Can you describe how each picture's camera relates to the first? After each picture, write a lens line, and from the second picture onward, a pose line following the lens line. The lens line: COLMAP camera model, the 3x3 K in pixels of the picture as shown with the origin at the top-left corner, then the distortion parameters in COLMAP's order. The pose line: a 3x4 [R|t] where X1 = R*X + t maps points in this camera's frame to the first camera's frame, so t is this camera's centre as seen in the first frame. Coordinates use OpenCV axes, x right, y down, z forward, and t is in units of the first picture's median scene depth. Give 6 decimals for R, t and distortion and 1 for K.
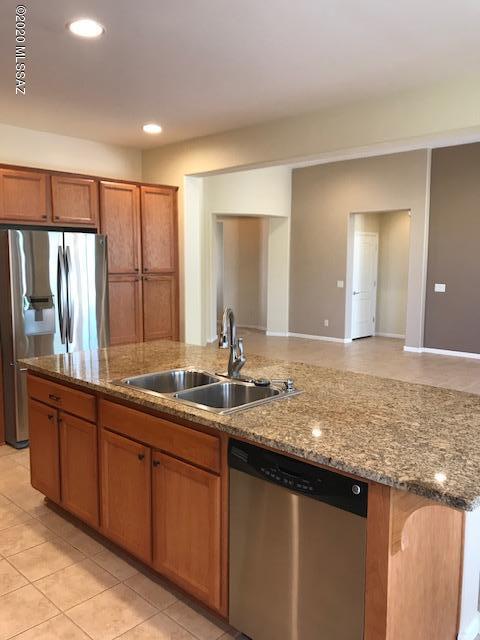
lens RADIAL K [[524.9, 0, 241.5], [0, 524.9, 319.8], [0, 0, 1]] dist [0.041439, -0.053716]
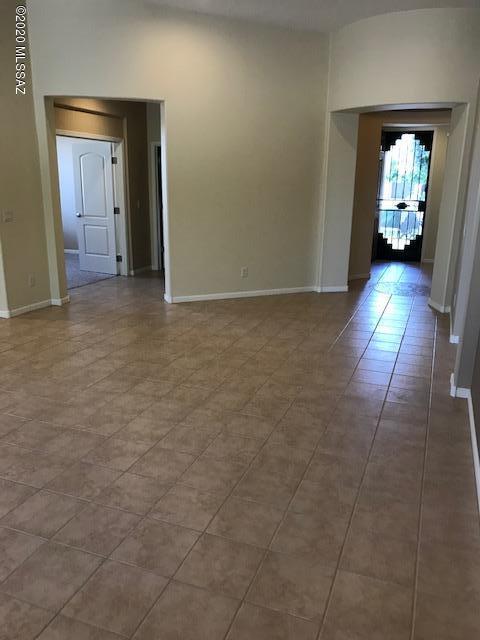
lens RADIAL K [[524.9, 0, 241.5], [0, 524.9, 319.8], [0, 0, 1]] dist [0.041439, -0.053716]
pose [[0.394691, 0.249406, -0.884317, 3.048580], [-0.124317, 0.968100, 0.217550, -0.360776], [0.910365, 0.024070, 0.413106, 3.066894]]
